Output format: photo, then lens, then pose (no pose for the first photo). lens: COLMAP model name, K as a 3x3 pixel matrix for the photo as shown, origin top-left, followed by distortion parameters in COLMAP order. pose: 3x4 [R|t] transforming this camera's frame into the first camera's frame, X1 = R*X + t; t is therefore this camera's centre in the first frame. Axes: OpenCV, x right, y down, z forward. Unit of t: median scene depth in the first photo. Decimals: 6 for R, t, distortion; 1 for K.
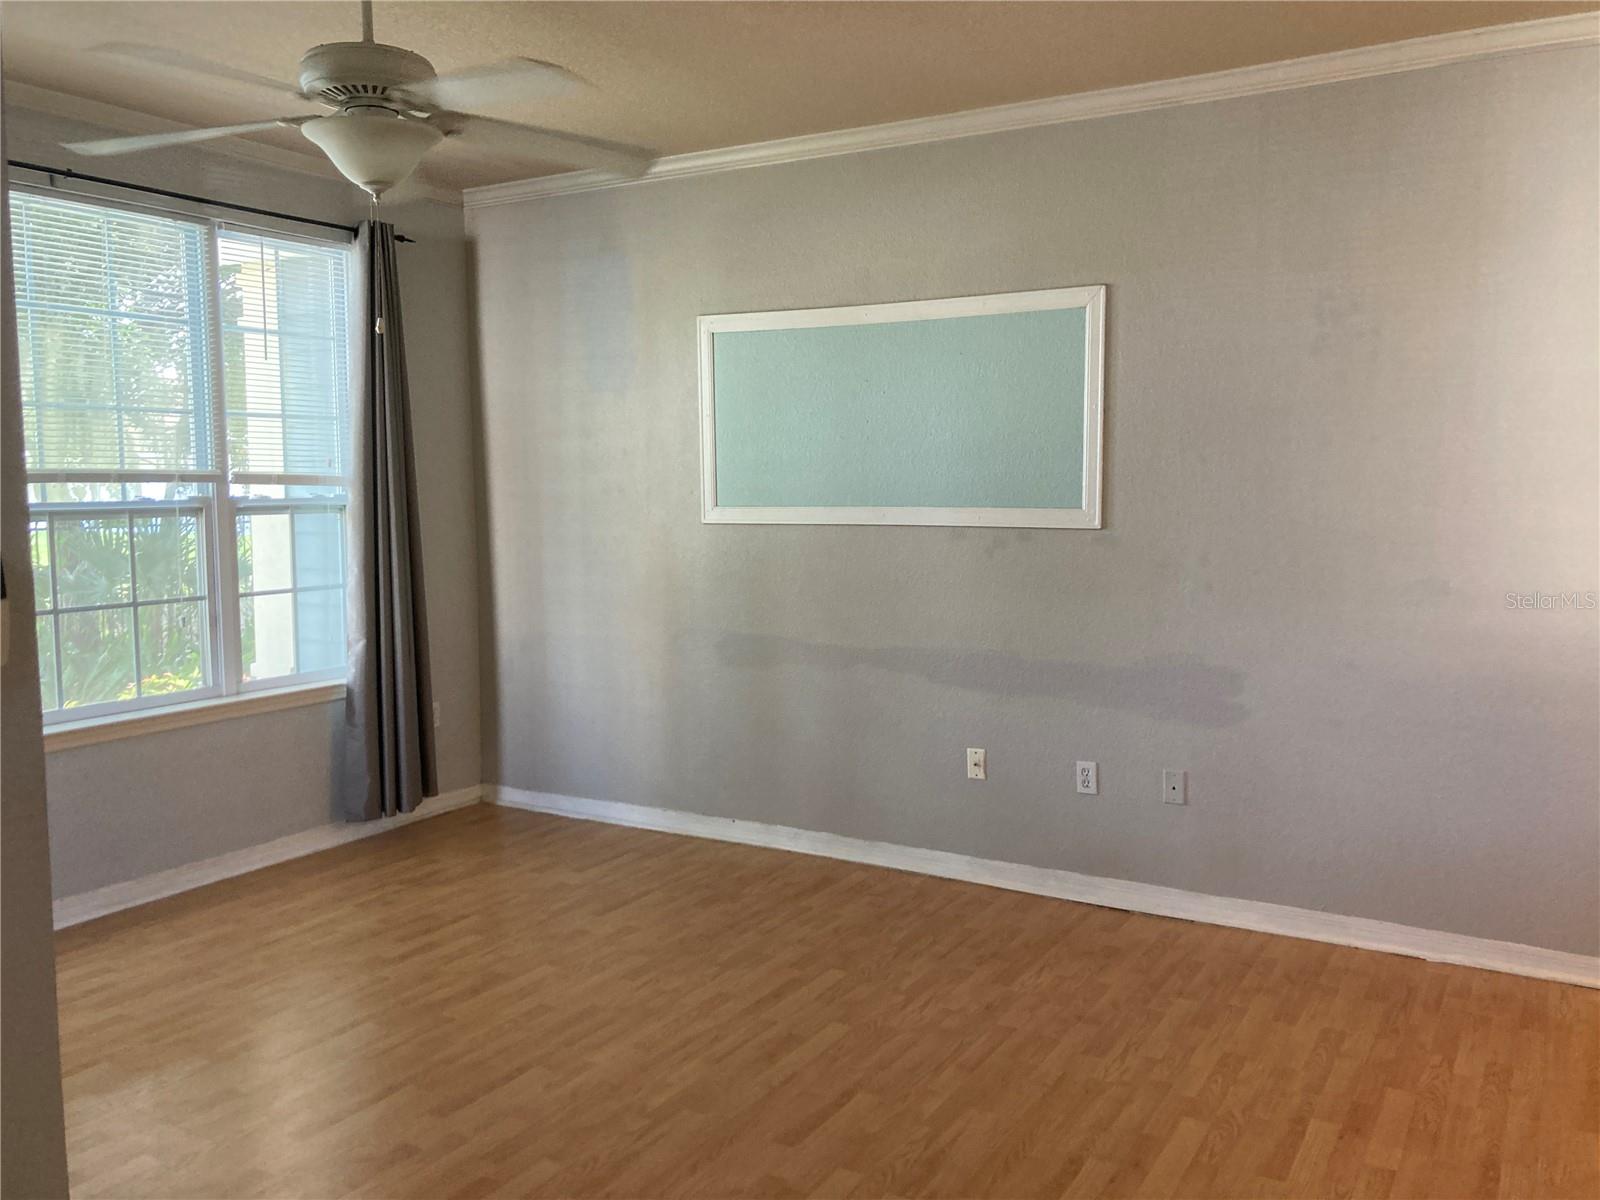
lens RADIAL K [[1330.3, 0, 807.1], [0, 1330.3, 591.8], [0, 0, 1]] dist [0.051720, -0.019244]
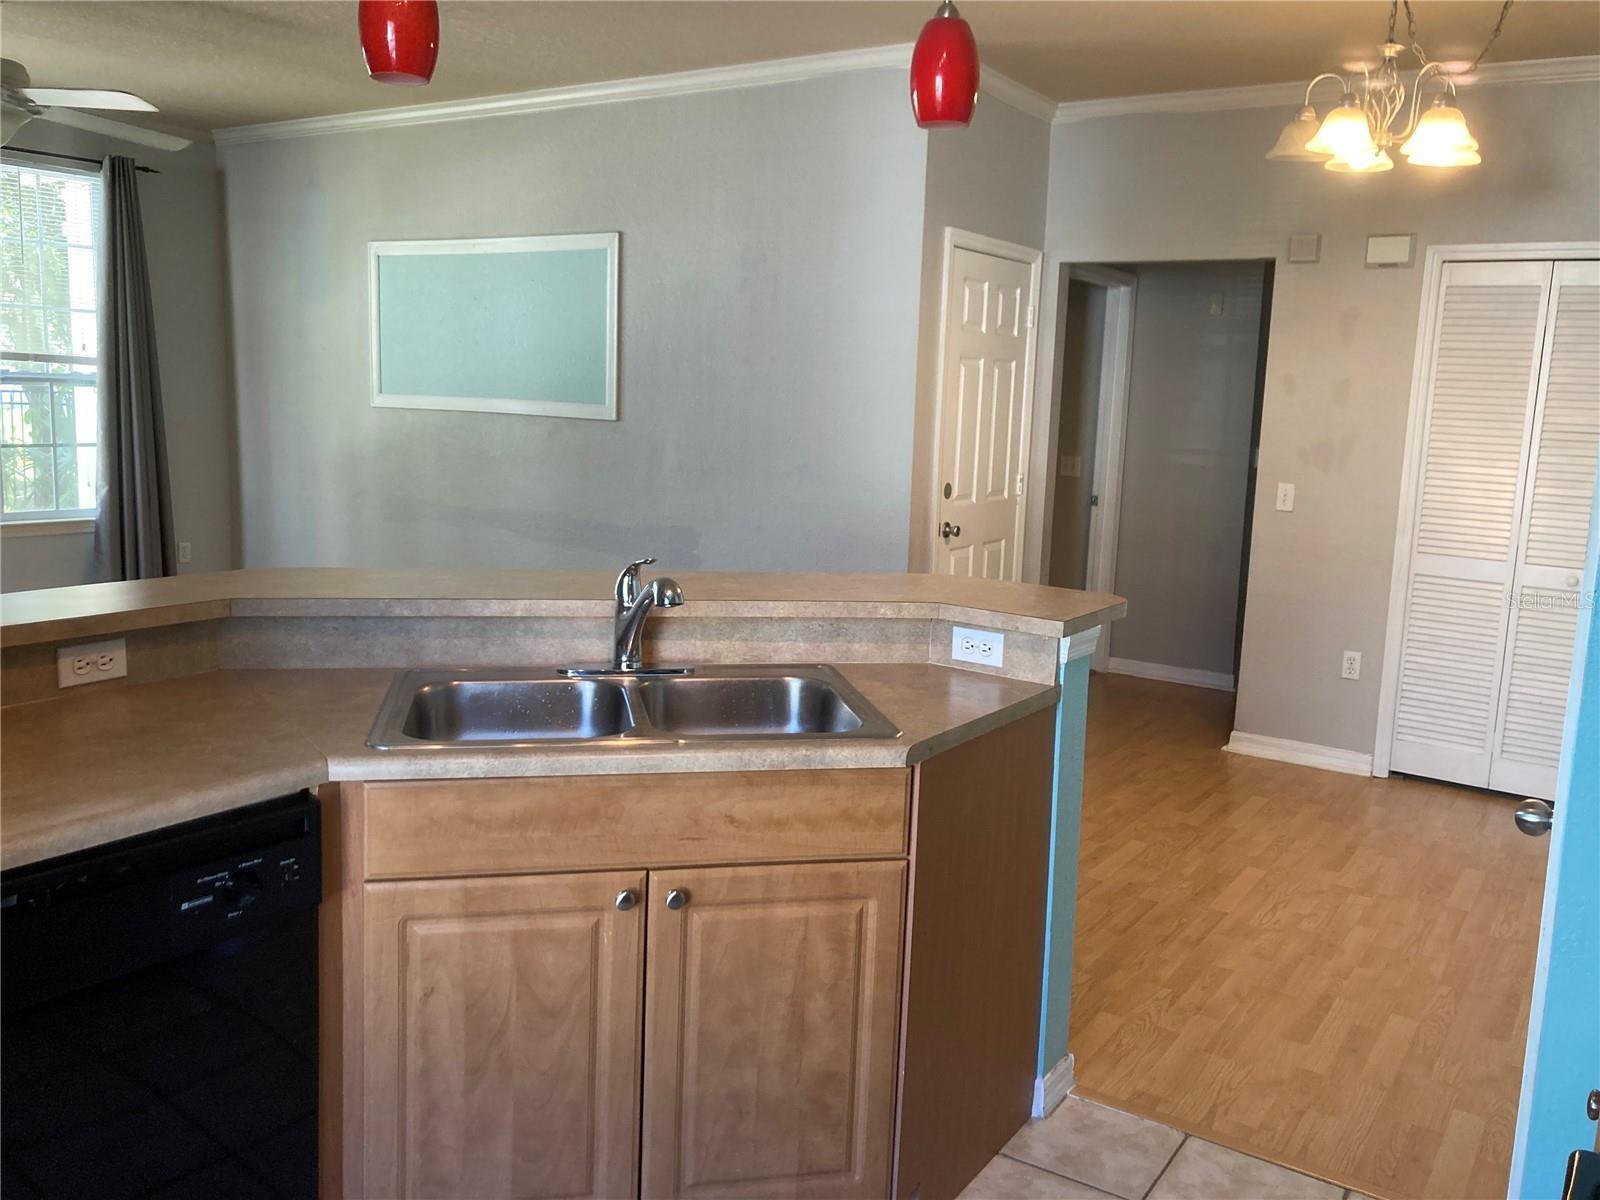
lens RADIAL K [[1330.3, 0, 831.5], [0, 1330.3, 592.0], [0, 0, 1]] dist [0.051720, -0.019244]
pose [[0.997846, 0.046969, -0.045802, 0.455420], [-0.044089, 0.997103, 0.061974, 0.027736], [0.048580, -0.059821, 0.997026, -0.282401]]
